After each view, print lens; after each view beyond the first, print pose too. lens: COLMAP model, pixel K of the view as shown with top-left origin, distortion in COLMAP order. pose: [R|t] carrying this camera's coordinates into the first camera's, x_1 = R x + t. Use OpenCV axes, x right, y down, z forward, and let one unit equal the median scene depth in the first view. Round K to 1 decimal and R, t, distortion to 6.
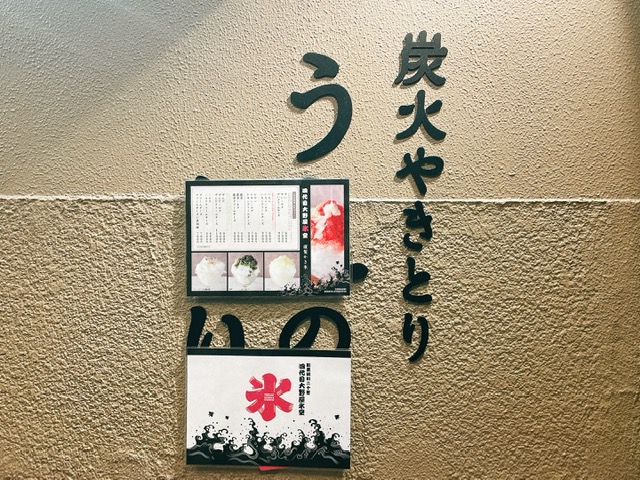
lens RADIAL K [[578.4, 0, 319.5], [0, 578.4, 239.7], [0, 0, 1]] dist [-0.003417, 0.001092]
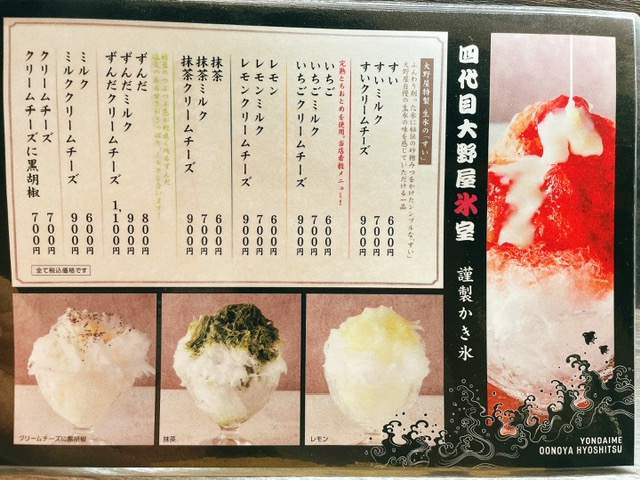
lens RADIAL K [[490.2, 0, 320.7], [0, 490.2, 245.9], [0, 0, 1]] dist [0.050039, -0.022031]
pose [[0.997633, 0.012137, 0.067687, -0.104030], [-0.012999, 0.999840, 0.012314, -0.002595], [-0.067527, -0.013165, 0.997631, 0.784920]]
